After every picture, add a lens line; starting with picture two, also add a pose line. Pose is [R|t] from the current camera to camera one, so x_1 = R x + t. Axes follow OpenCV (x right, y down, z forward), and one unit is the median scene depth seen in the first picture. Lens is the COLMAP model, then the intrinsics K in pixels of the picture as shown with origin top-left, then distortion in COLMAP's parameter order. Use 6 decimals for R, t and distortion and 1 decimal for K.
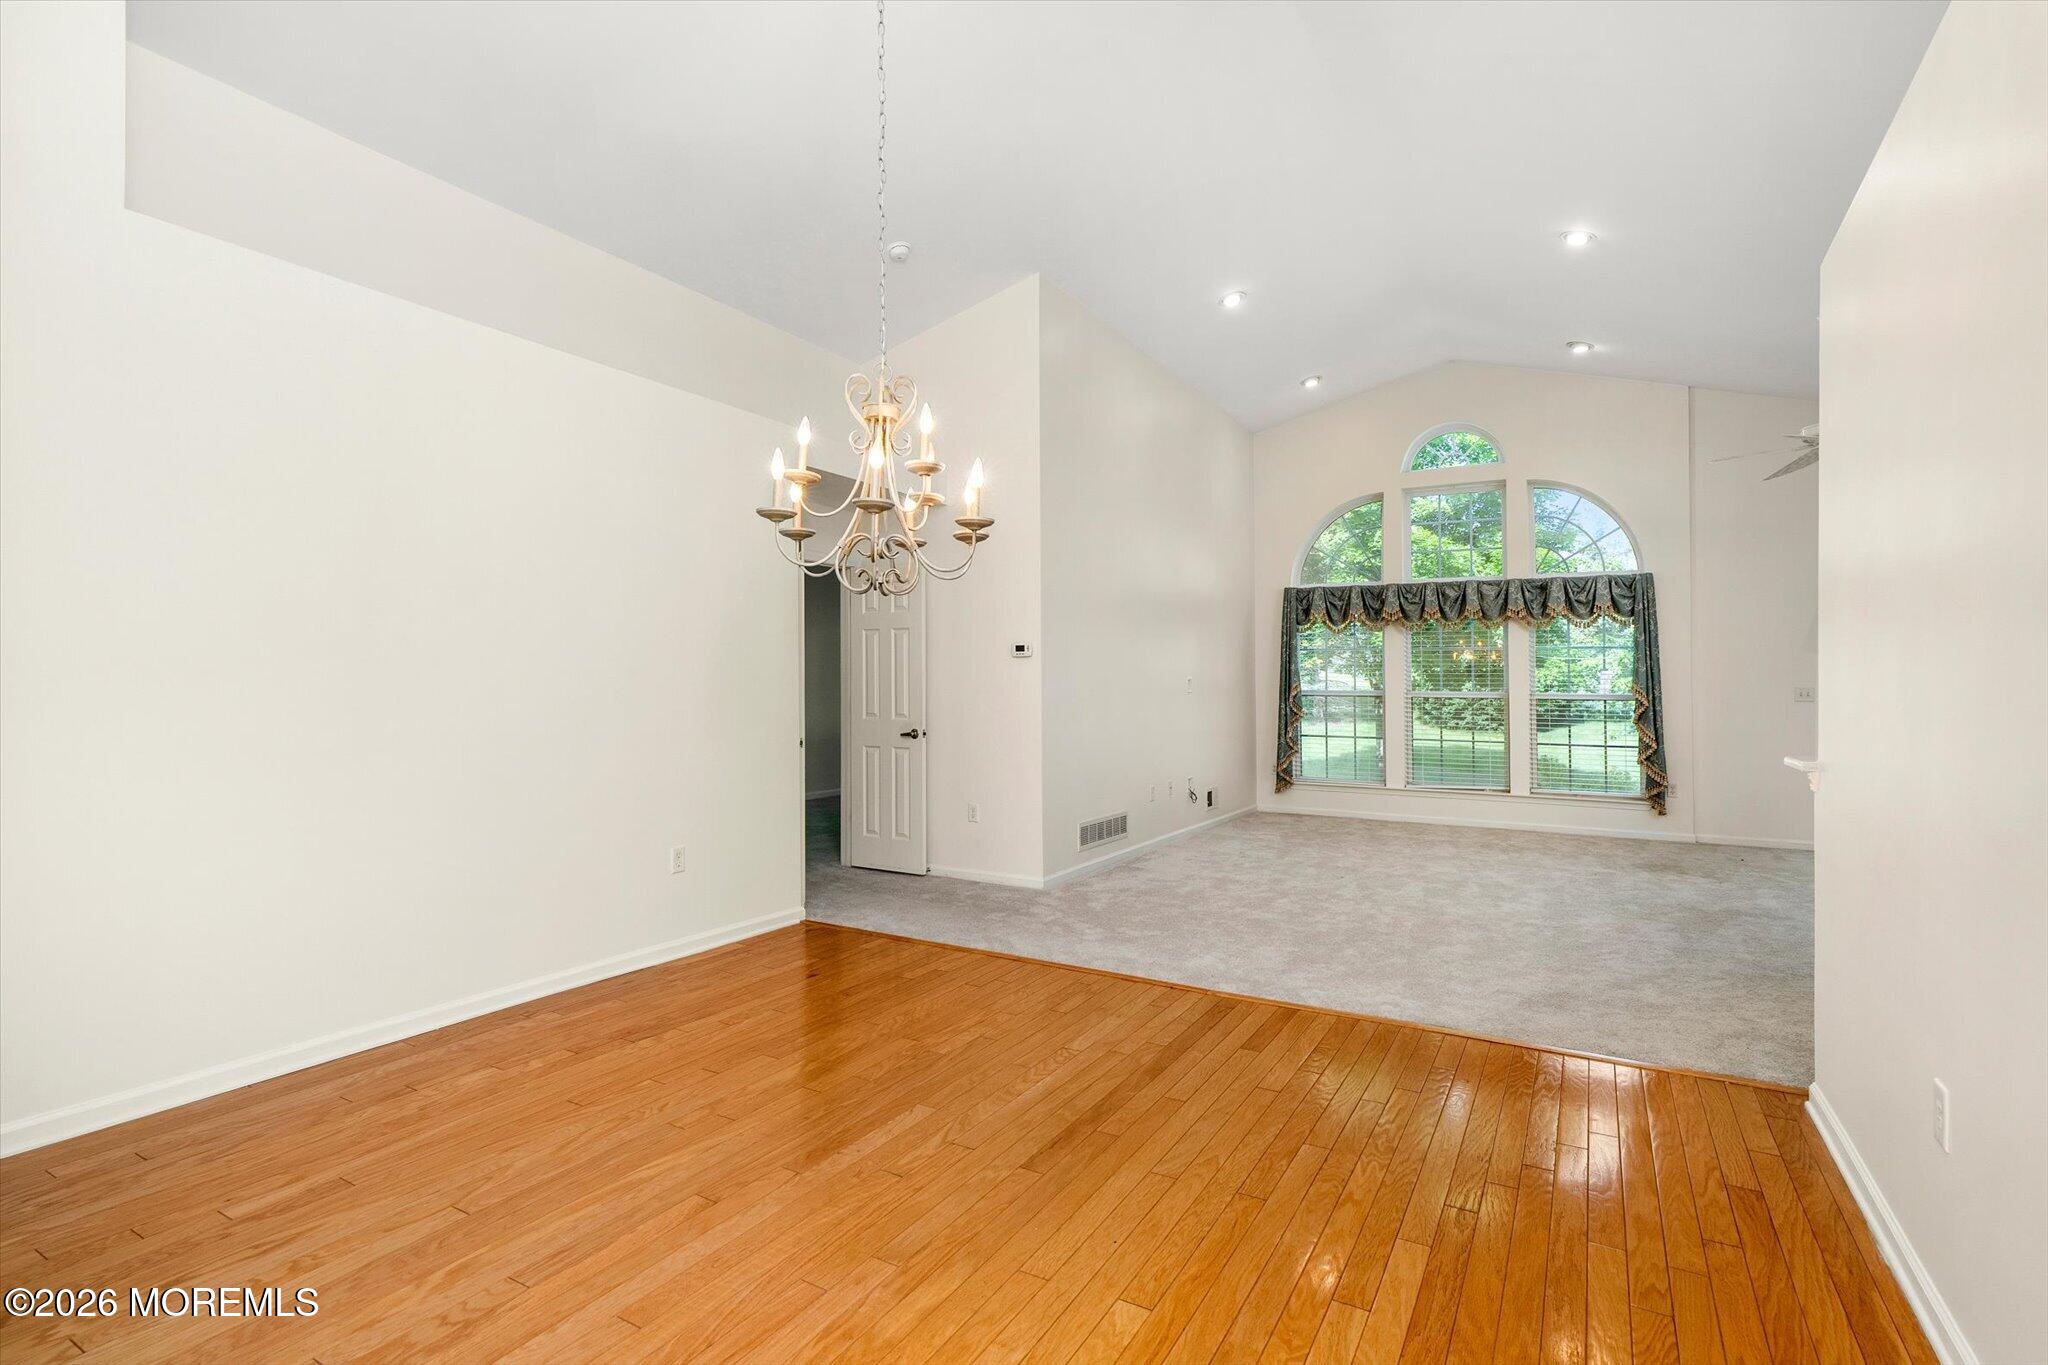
lens RADIAL K [[982.8, 0, 1025.8], [0, 982.8, 649.6], [0, 0, 1]] dist [0.001668, 0.000458]
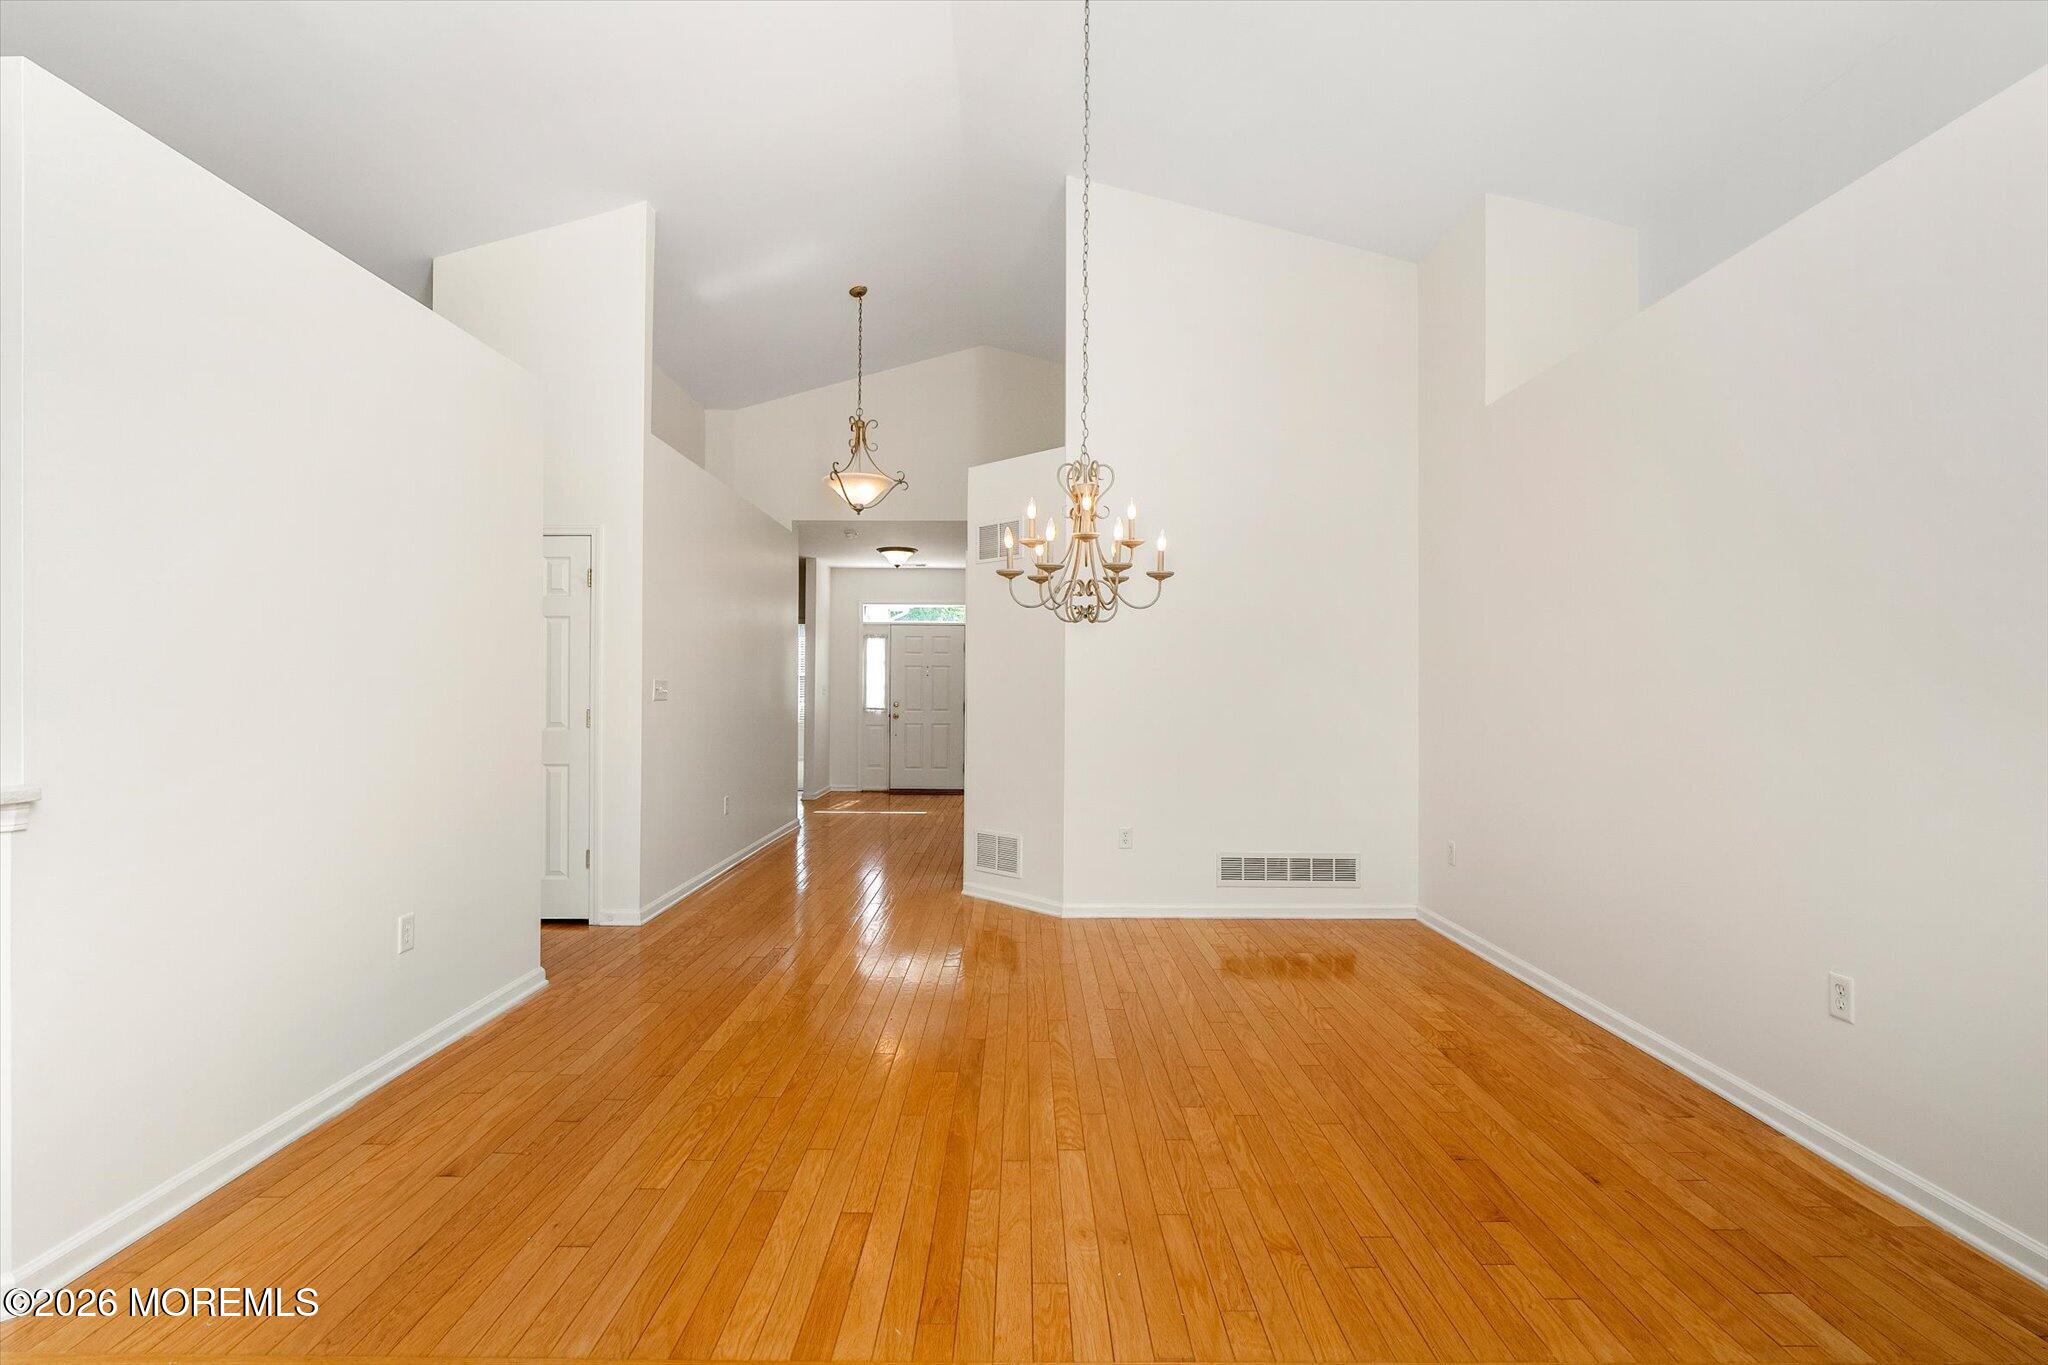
lens RADIAL K [[959.2, 0, 1016.0], [0, 959.2, 685.2], [0, 0, 1]] dist [-0.001328, 0.000227]
pose [[-0.869401, -0.016681, -0.493825, 0.397971], [0.002450, 0.999272, -0.038068, 0.054248], [0.494101, -0.034306, -0.868728, 1.400962]]
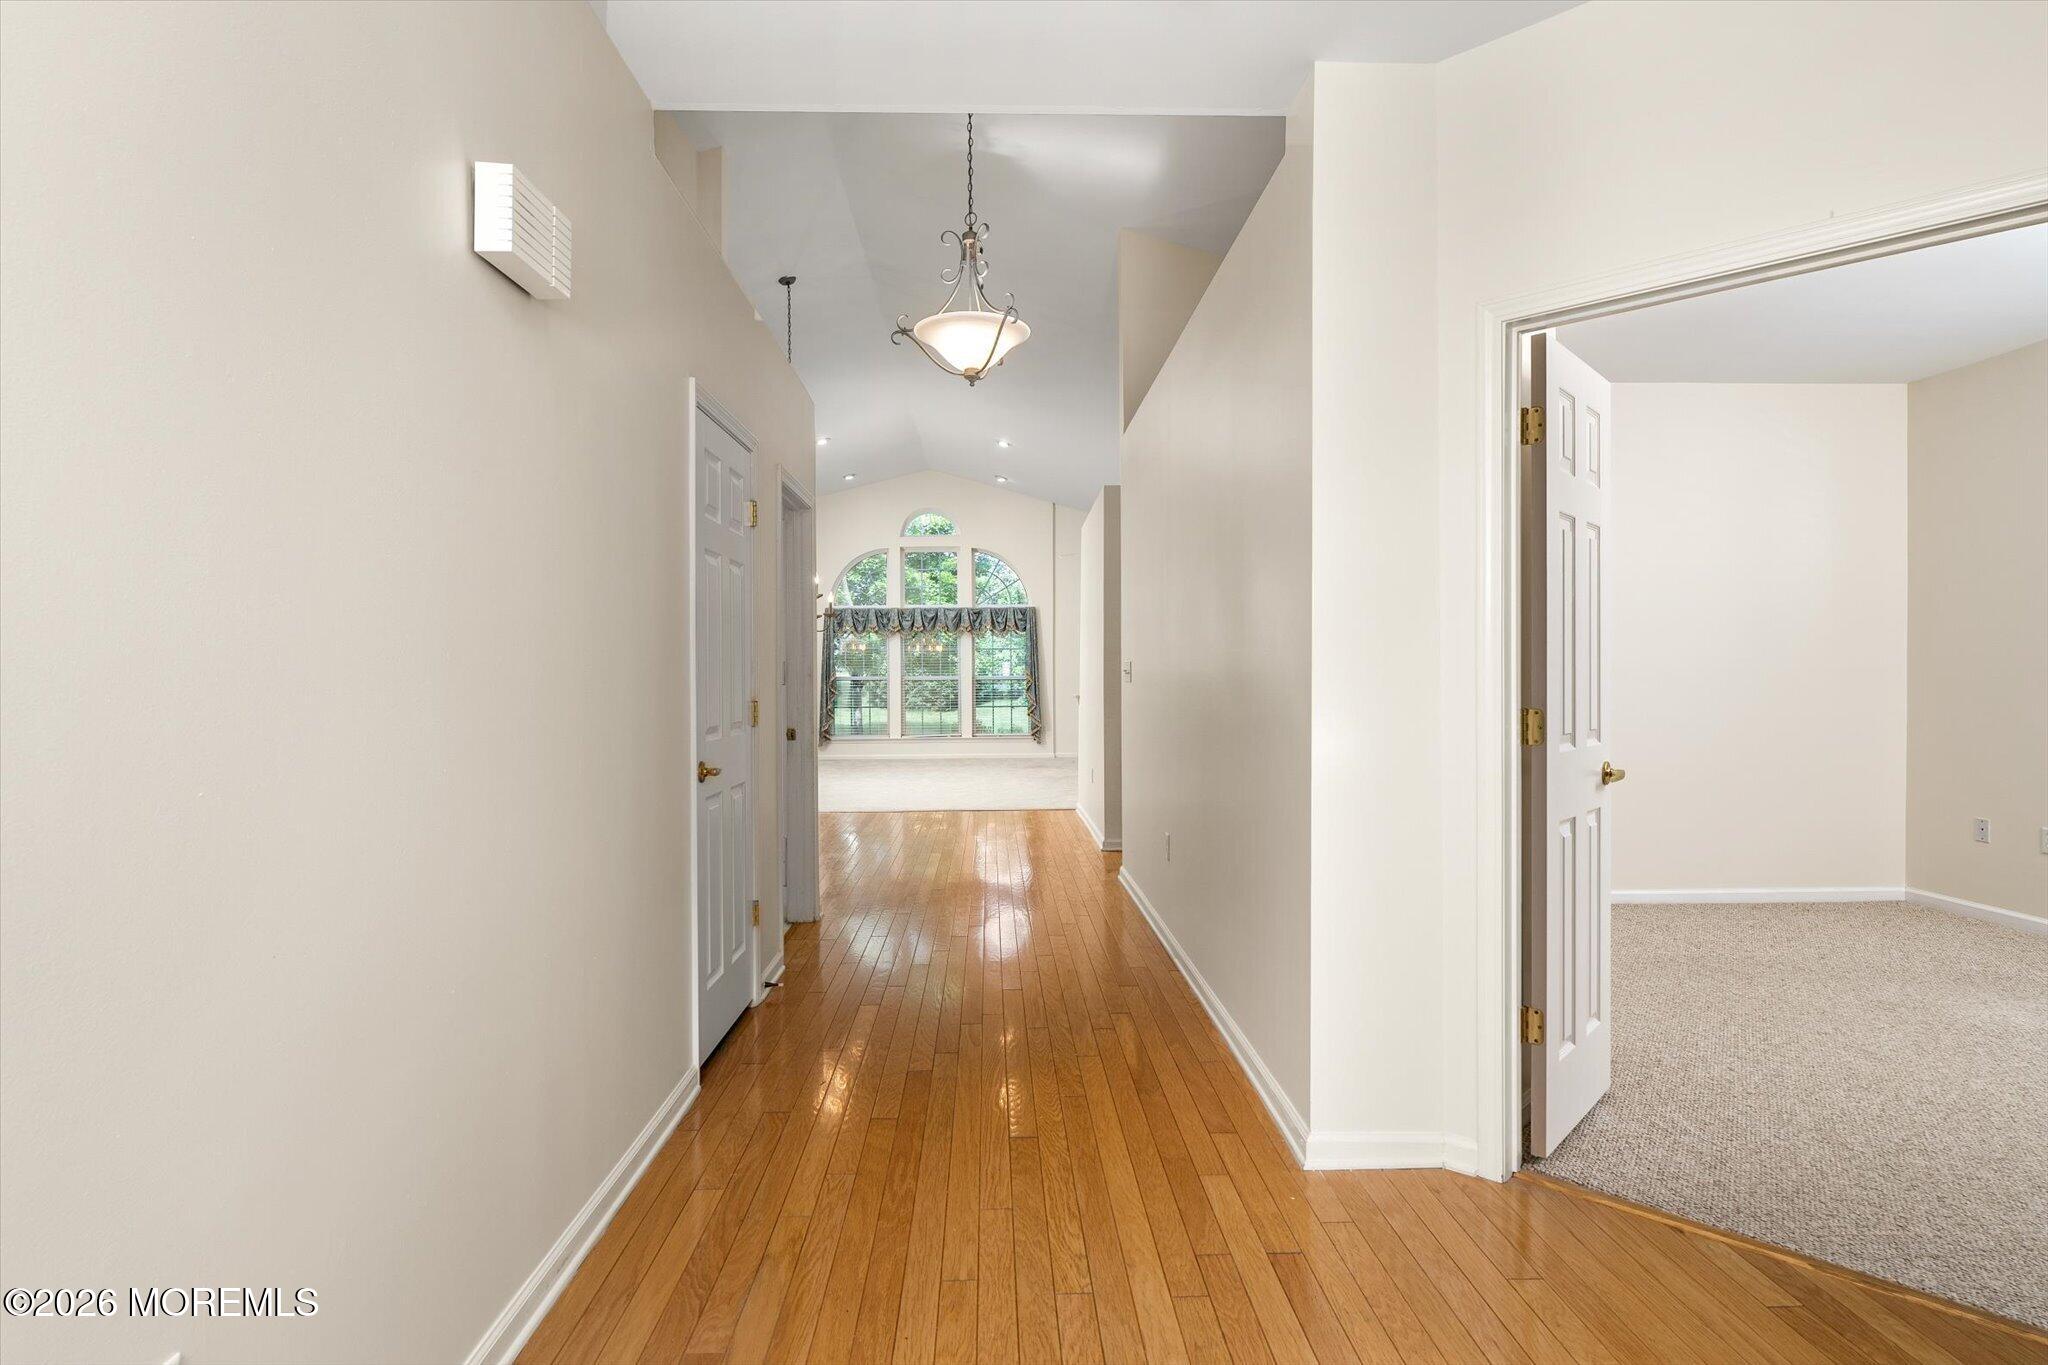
lens RADIAL K [[1035.2, 0, 1024.0], [0, 1035.2, 682.5], [0, 0, 1]] dist [0.000193, 0.000222]
pose [[0.849593, -0.017640, 0.527144, -0.602681], [-0.003921, 0.999202, 0.039756, -0.027424], [-0.527424, -0.035843, 0.848846, -0.955384]]
